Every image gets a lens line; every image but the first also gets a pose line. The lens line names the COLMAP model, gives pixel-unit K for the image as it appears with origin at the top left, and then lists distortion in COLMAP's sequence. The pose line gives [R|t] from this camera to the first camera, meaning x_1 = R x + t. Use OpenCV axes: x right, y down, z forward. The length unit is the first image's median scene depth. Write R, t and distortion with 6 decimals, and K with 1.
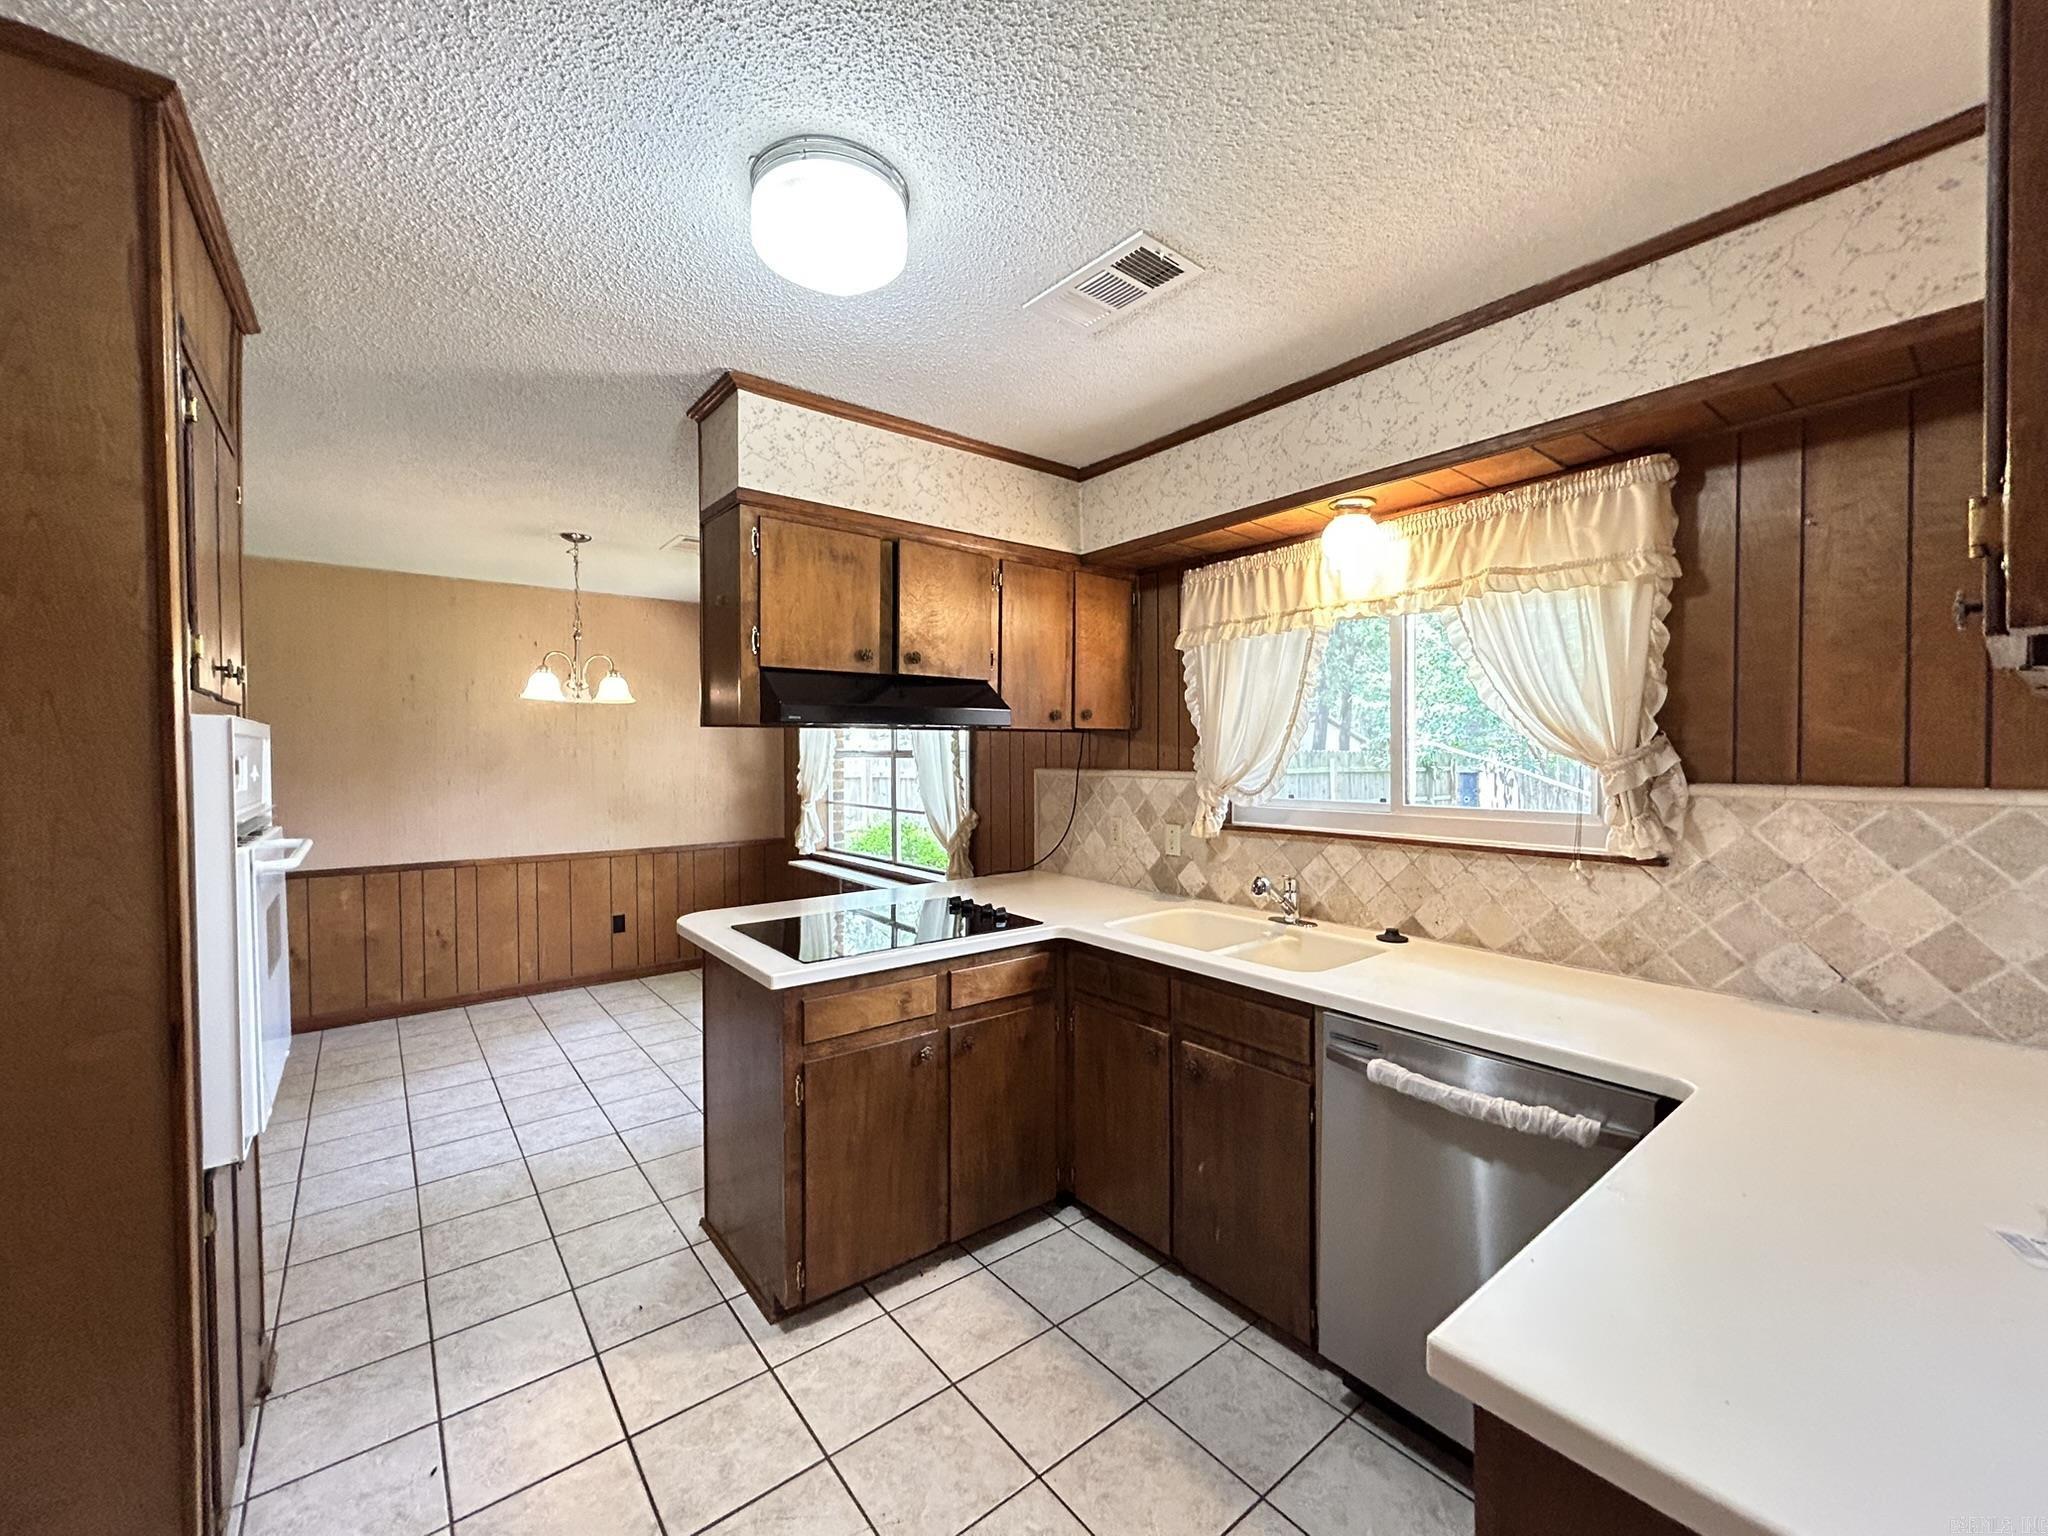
lens RADIAL K [[826.1, 0, 1025.3], [0, 826.1, 763.0], [0, 0, 1]] dist [-0.005322, 0.002153]
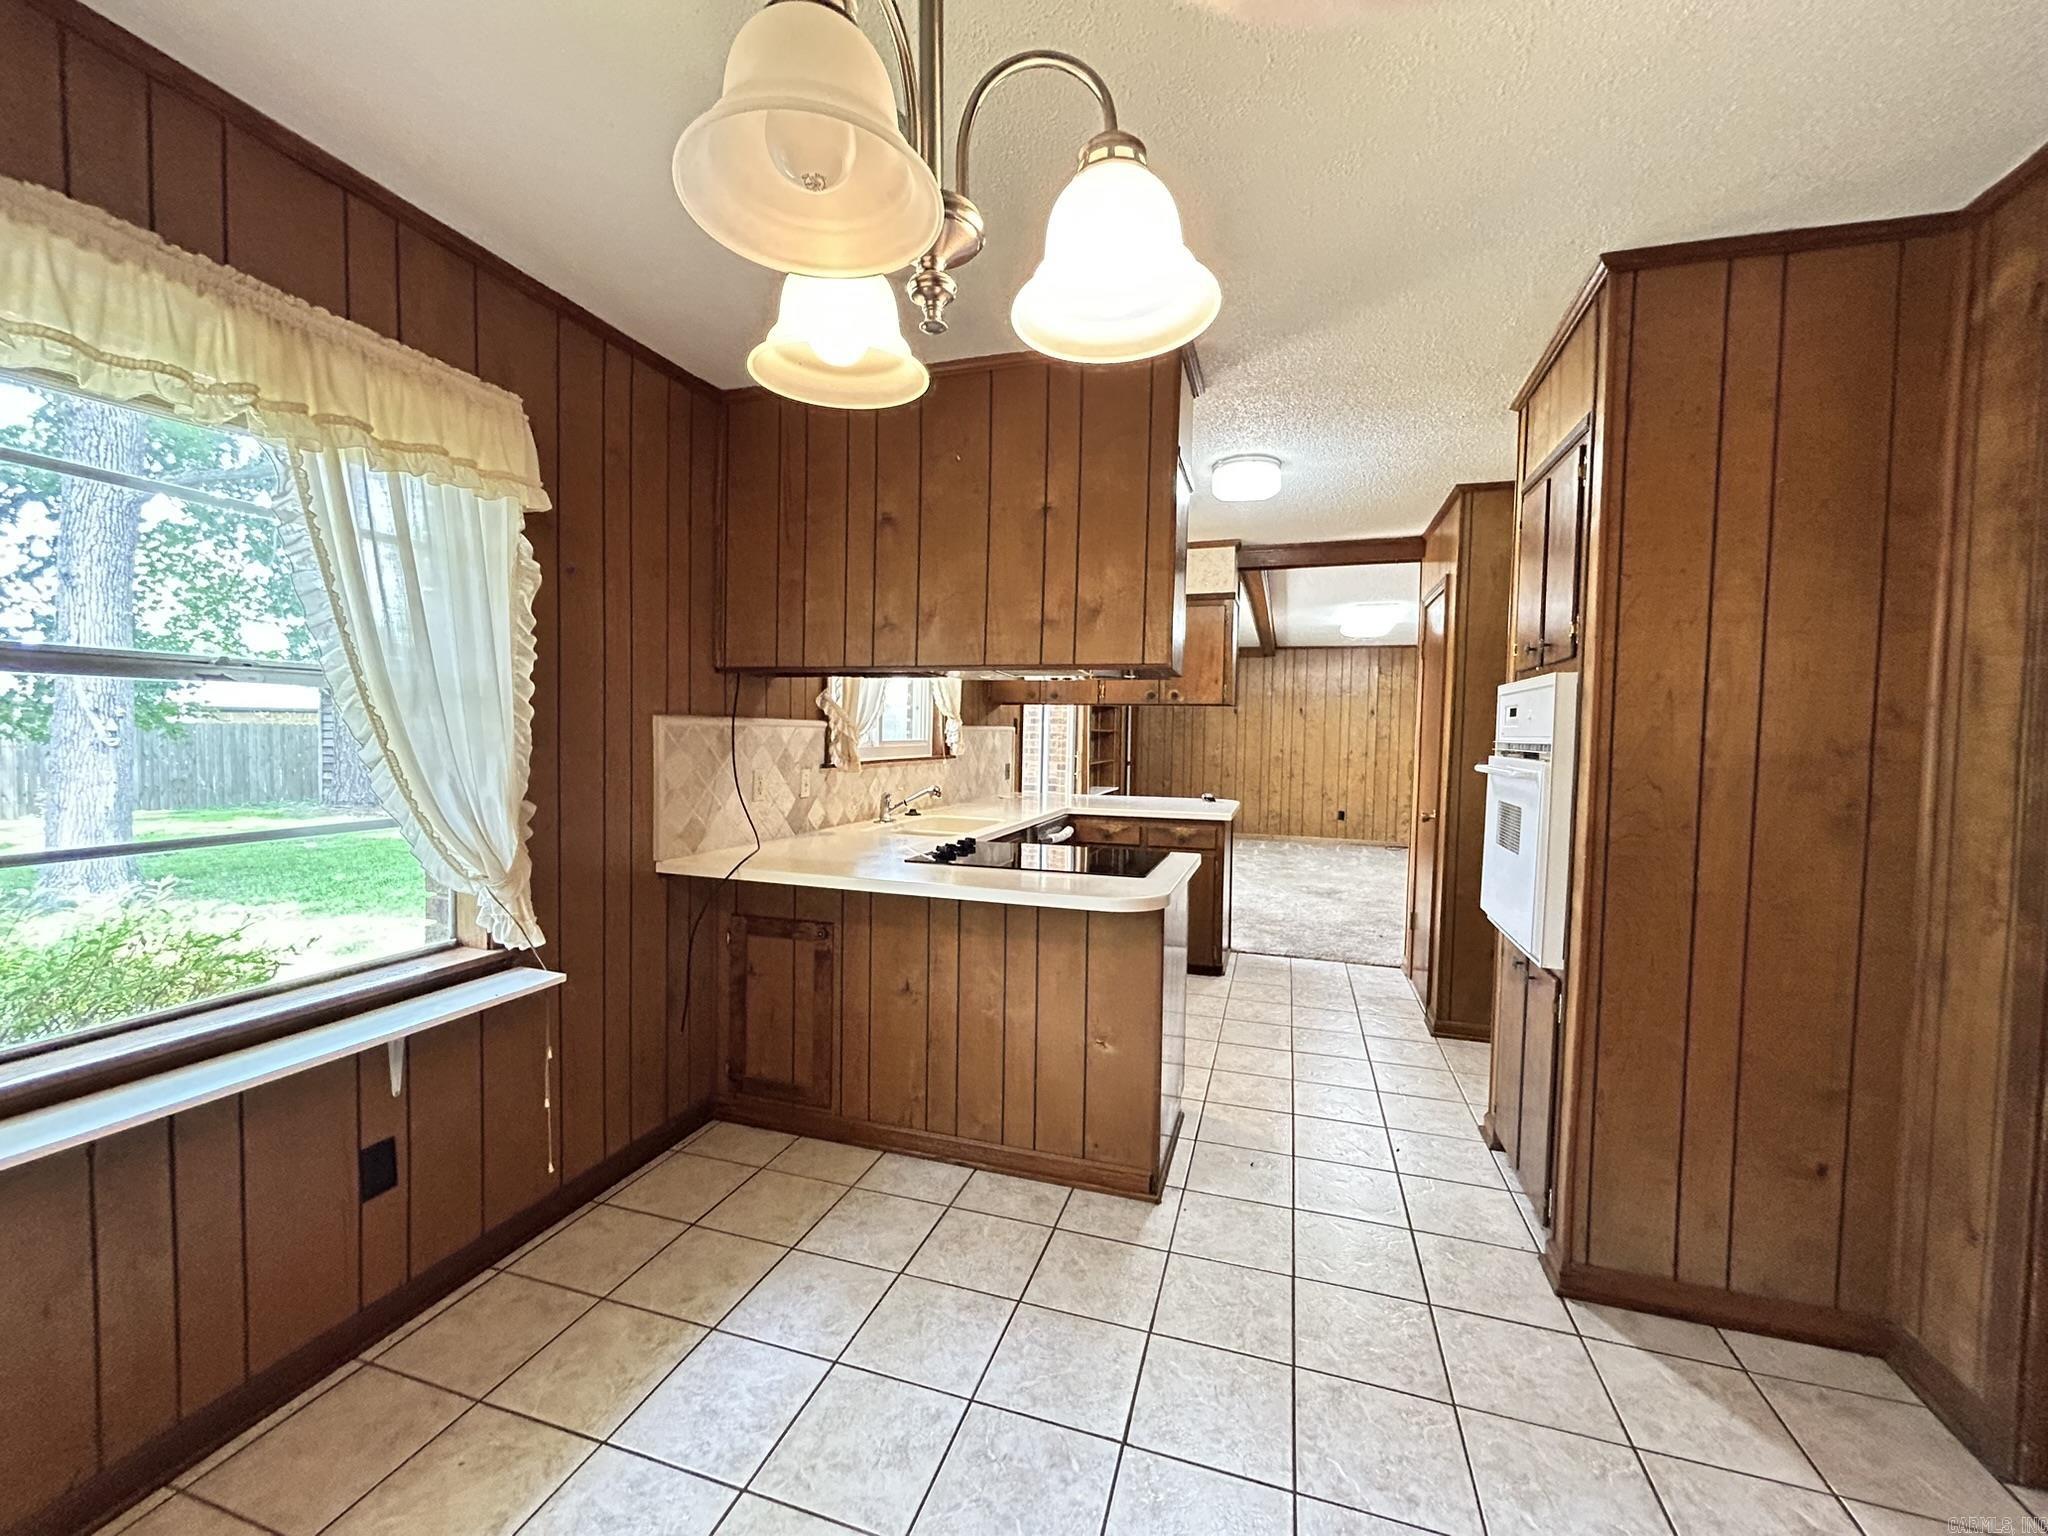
lens RADIAL K [[826.1, 0, 1025.3], [0, 826.1, 763.0], [0, 0, 1]] dist [-0.005322, 0.002153]
pose [[-0.556909, -0.035711, 0.829806, -0.608864], [-0.002128, 0.999133, 0.041569, 0.013913], [-0.830571, 0.021384, -0.556502, 0.933417]]
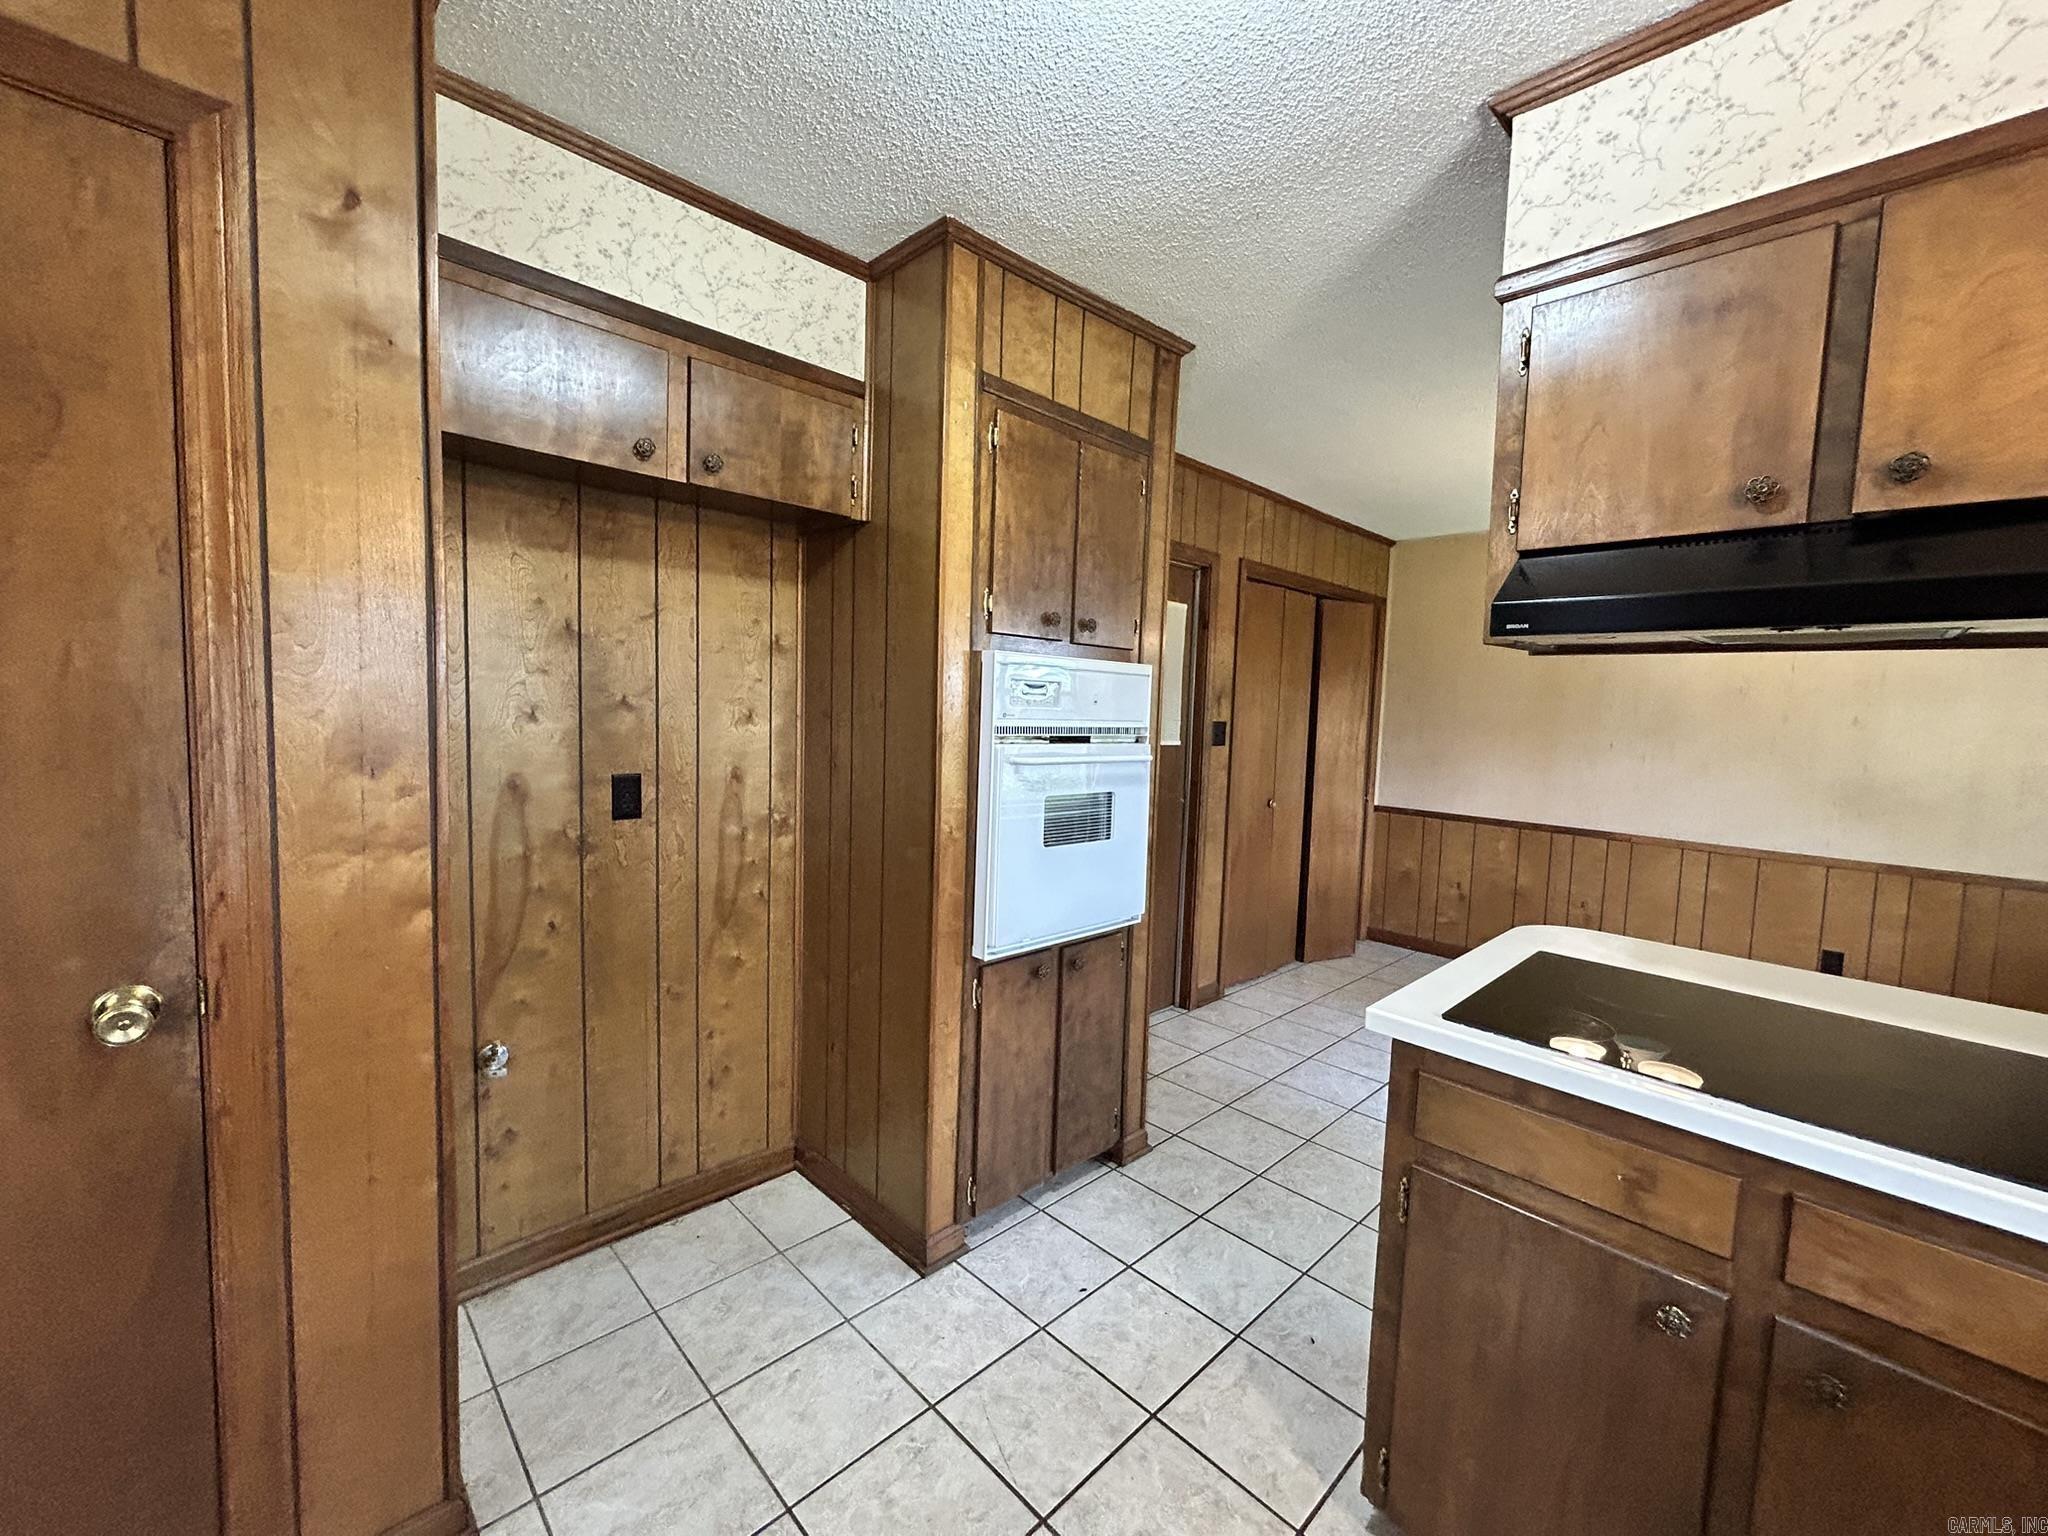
lens RADIAL K [[826.1, 0, 1025.3], [0, 826.1, 763.0], [0, 0, 1]] dist [-0.005322, 0.002153]
pose [[0.094040, 0.078989, -0.992430, 0.147209], [-0.050201, 0.995956, 0.074513, 0.009124], [0.994302, 0.042814, 0.097625, 0.292121]]
